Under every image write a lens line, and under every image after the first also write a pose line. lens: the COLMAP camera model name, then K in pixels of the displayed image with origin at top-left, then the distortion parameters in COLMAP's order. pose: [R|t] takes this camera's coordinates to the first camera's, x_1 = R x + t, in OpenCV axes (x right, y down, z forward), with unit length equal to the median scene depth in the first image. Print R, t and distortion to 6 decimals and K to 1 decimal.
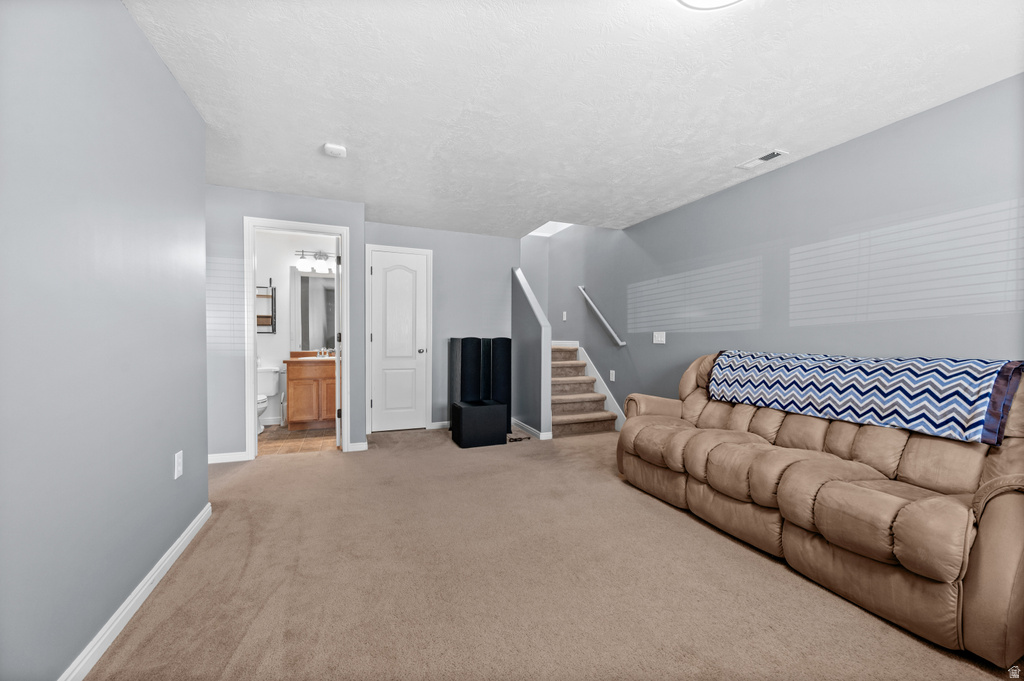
lens RADIAL K [[404.8, 0, 510.2], [0, 404.8, 342.6], [0, 0, 1]] dist [-0.000316, 0.000352]
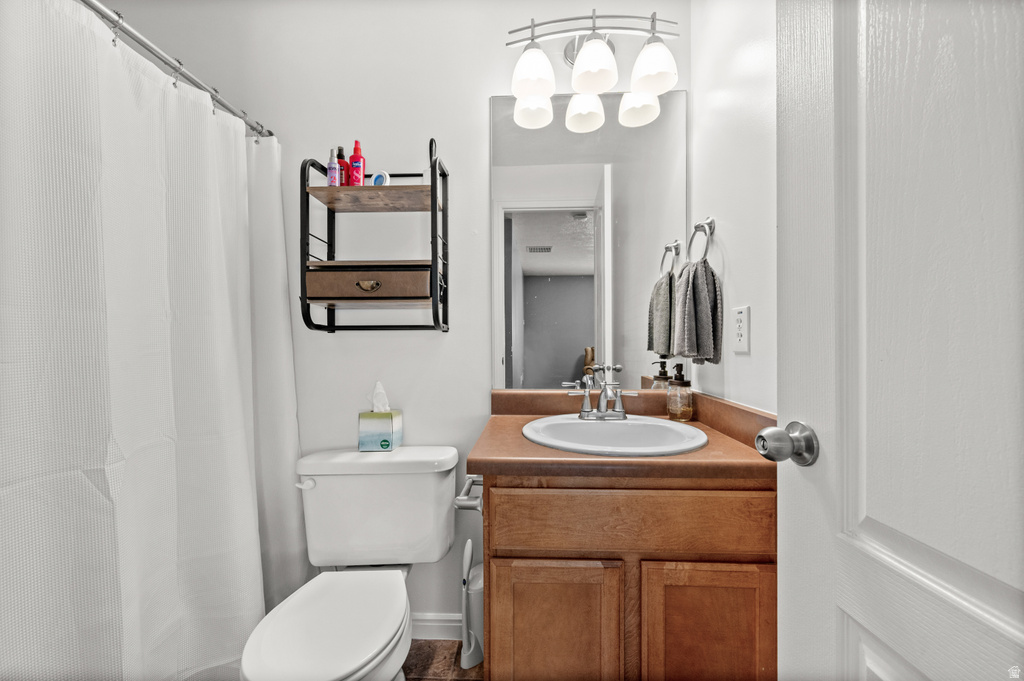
lens RADIAL K [[404.8, 0, 513.0], [0, 404.8, 341.5], [0, 0, 1]] dist [-0.000316, 0.000352]
pose [[0.907908, -0.007278, -0.419106, -0.433324], [0.005041, 0.999967, -0.006443, -0.013723], [0.419139, 0.003736, 0.907915, 0.787181]]
